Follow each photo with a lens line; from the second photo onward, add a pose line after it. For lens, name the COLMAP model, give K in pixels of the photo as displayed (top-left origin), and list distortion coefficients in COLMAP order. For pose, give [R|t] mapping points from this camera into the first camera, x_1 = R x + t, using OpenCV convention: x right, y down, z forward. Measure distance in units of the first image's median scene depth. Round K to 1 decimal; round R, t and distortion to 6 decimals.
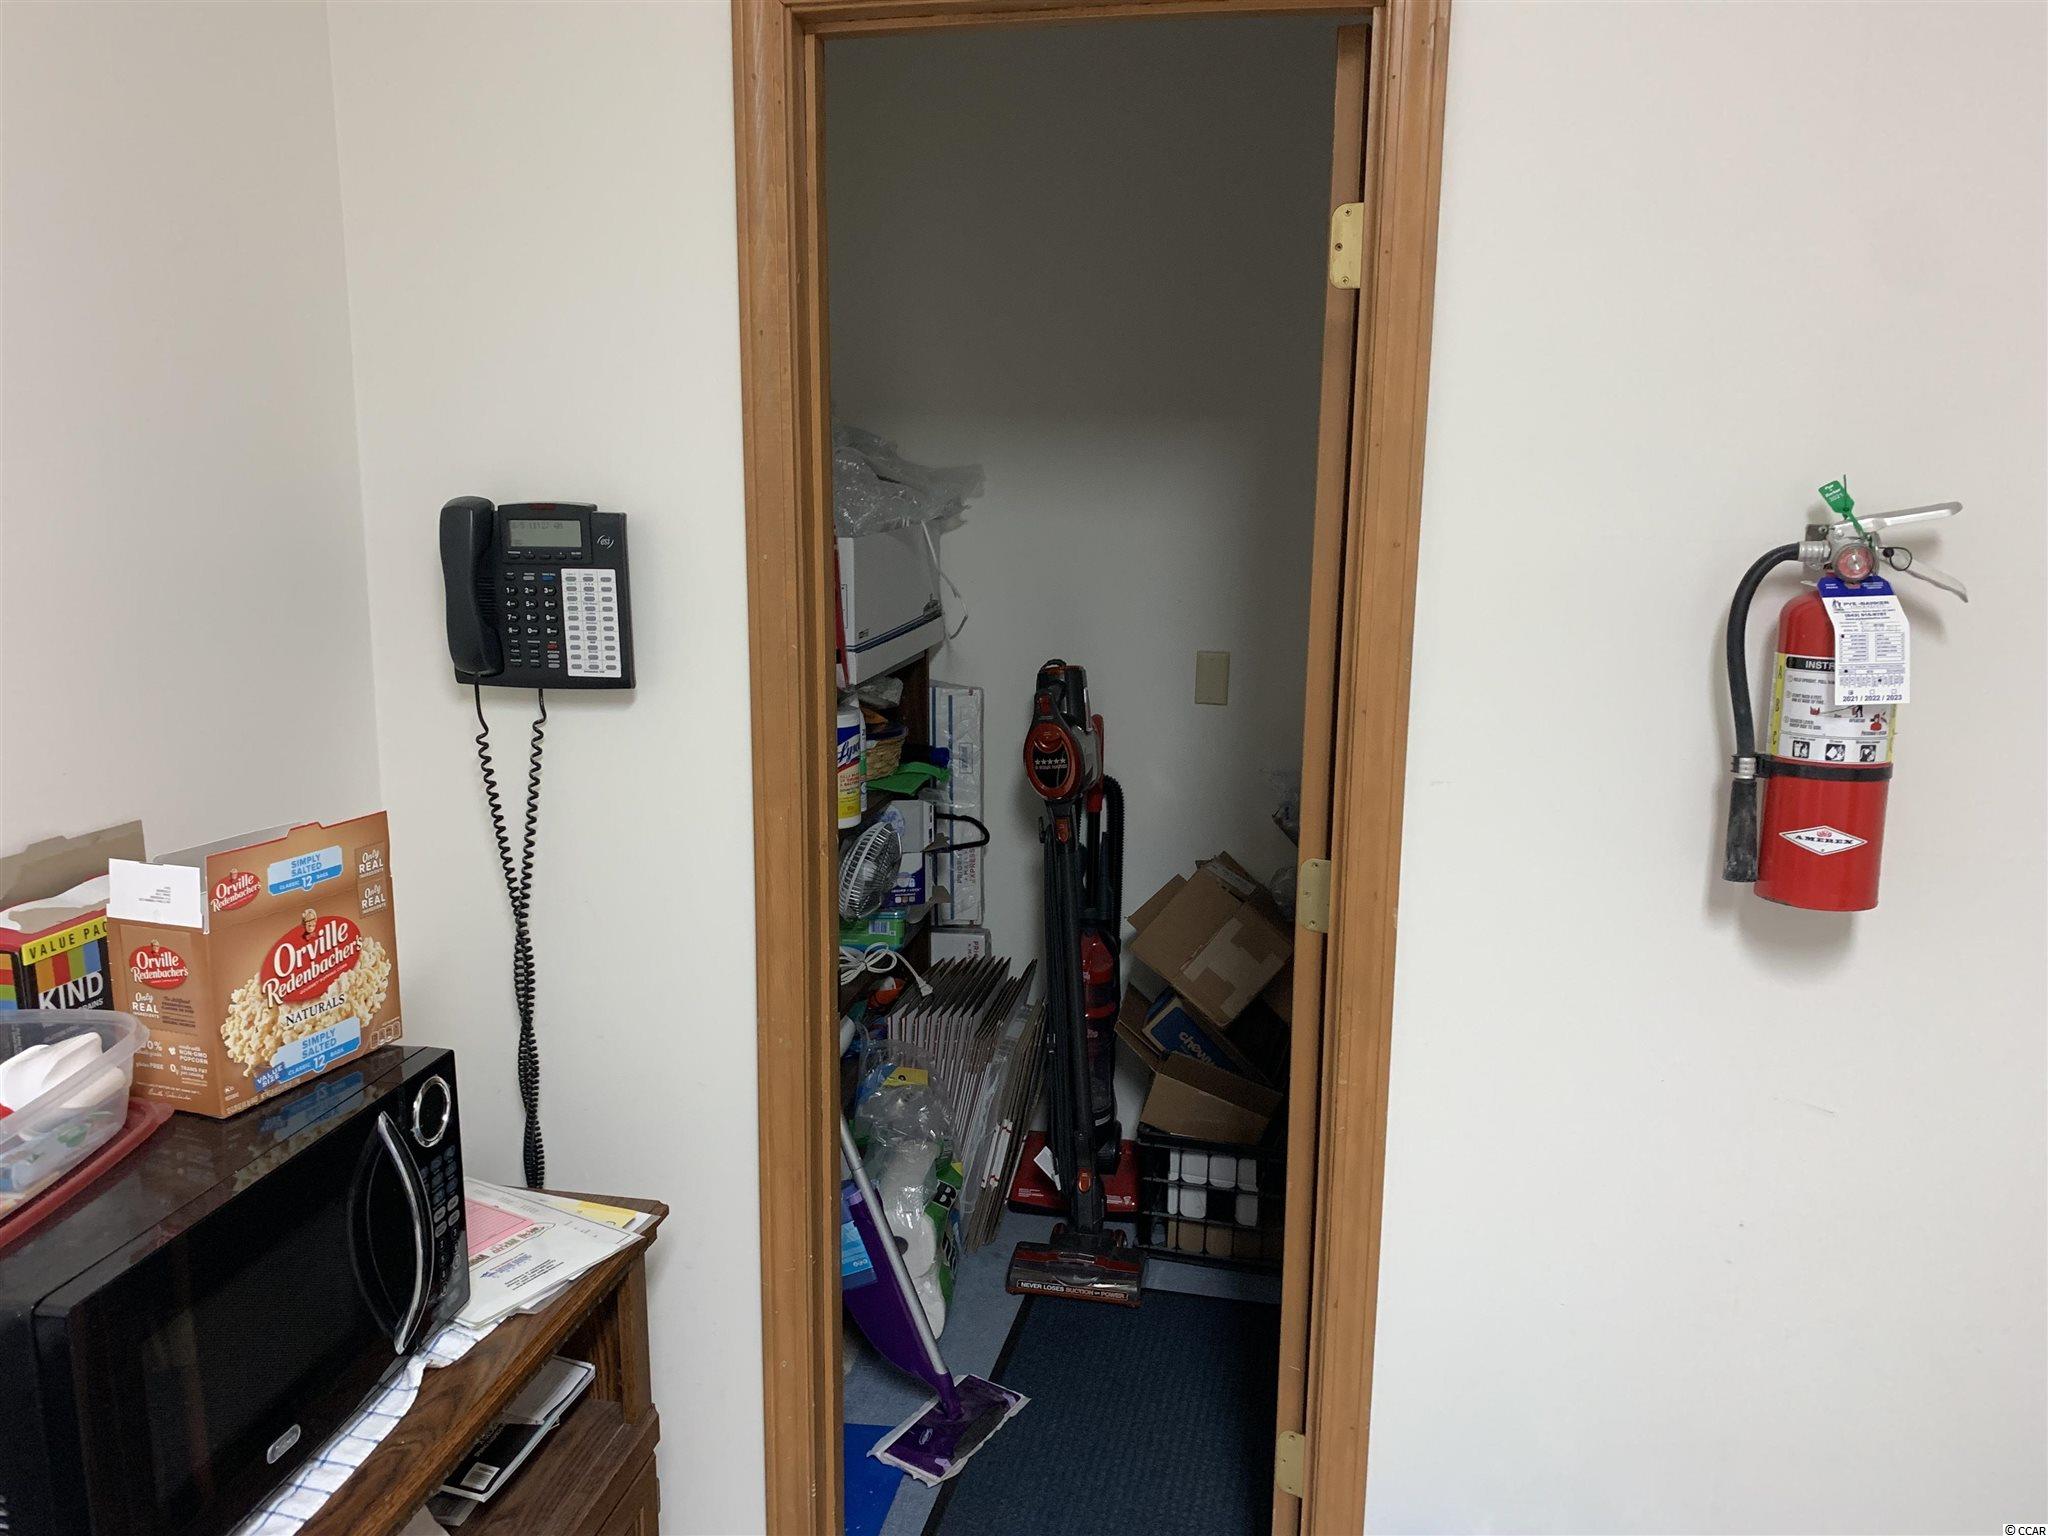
lens RADIAL K [[1573.2, 0, 1016.5], [0, 1573.2, 768.1], [0, 0, 1]] dist [0.001142, -0.002600]
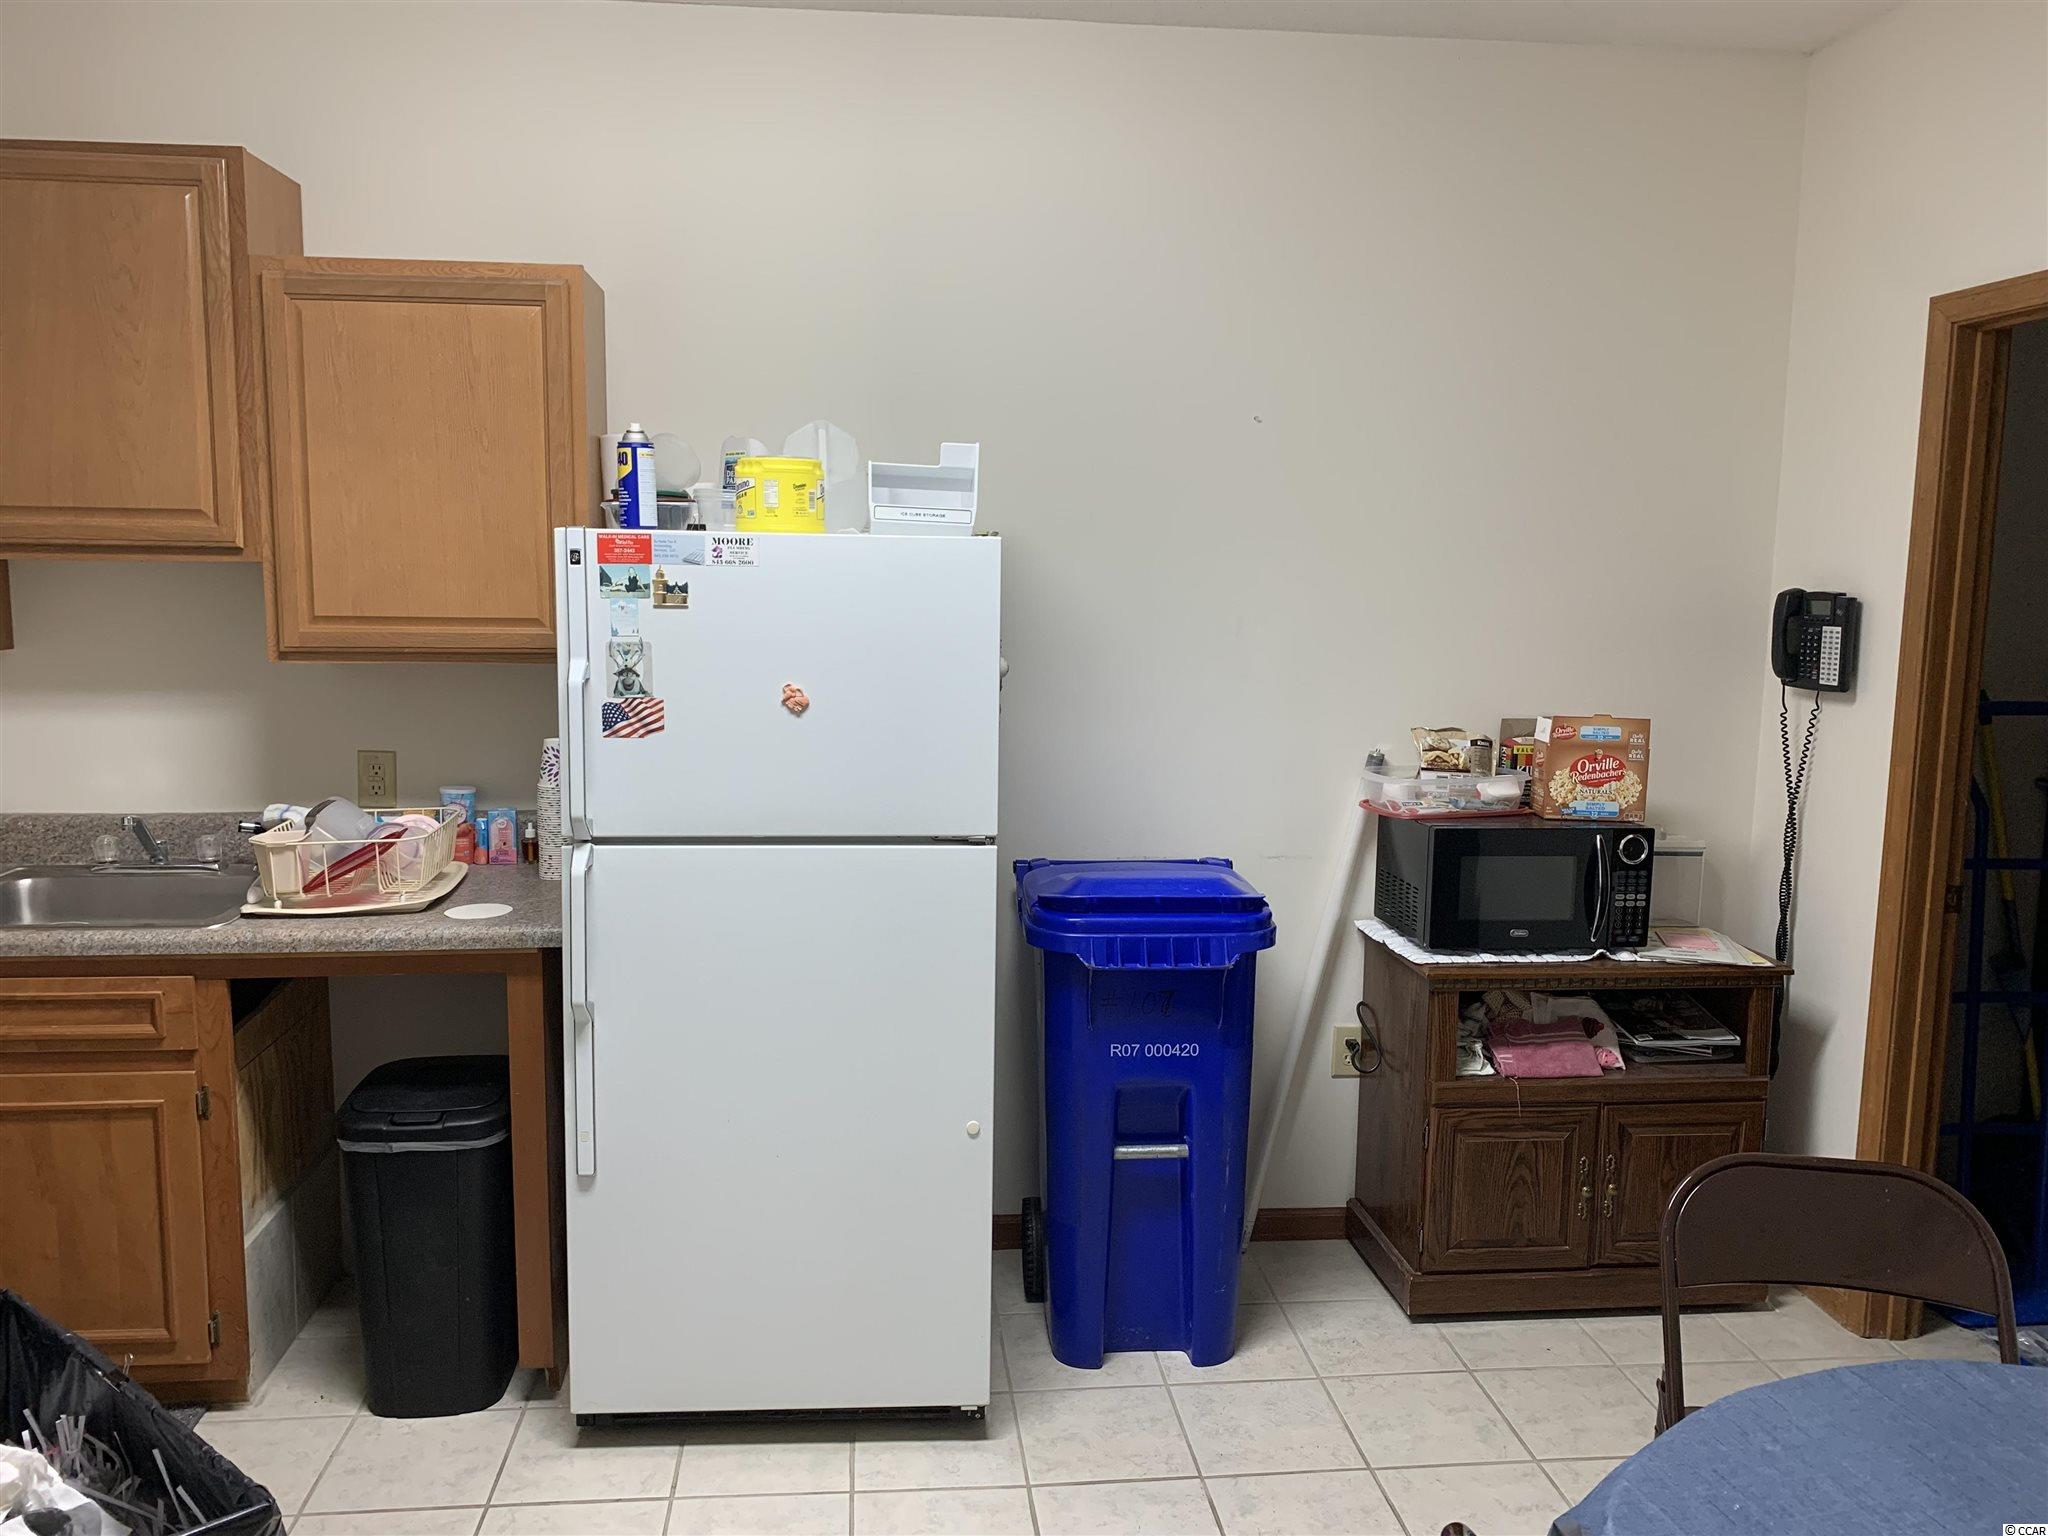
lens RADIAL K [[1573.2, 0, 1021.3], [0, 1573.2, 763.4], [0, 0, 1]] dist [0.001142, -0.002600]
pose [[0.308428, 0.119114, -0.943761, 1.494144], [-0.189512, 0.979935, 0.061745, 0.123098], [0.932179, 0.159810, 0.324813, -0.591693]]
